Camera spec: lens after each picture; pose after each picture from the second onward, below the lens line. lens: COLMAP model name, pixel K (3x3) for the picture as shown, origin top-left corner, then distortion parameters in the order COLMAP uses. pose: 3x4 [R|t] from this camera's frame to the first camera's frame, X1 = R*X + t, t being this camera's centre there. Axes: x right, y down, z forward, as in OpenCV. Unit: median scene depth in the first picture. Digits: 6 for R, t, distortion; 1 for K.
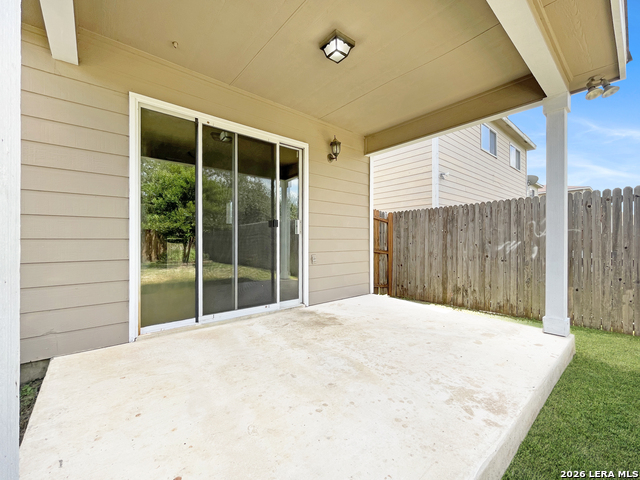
lens RADIAL K [[265.7, 0, 318.9], [0, 265.7, 242.4], [0, 0, 1]] dist [0.001901, 0.000333]
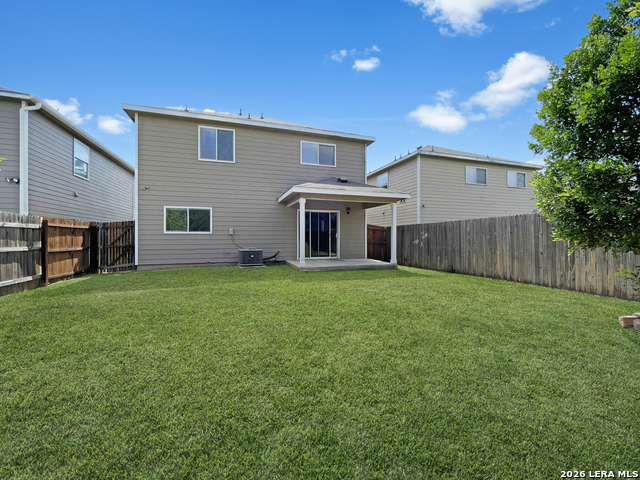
lens RADIAL K [[265.7, 0, 317.9], [0, 265.7, 237.7], [0, 0, 1]] dist [0.001901, 0.000333]
pose [[0.919415, 0.001154, -0.393287, 0.614385], [-0.000861, 0.999999, 0.000921, -0.020047], [0.393288, -0.000508, 0.919415, -1.304150]]
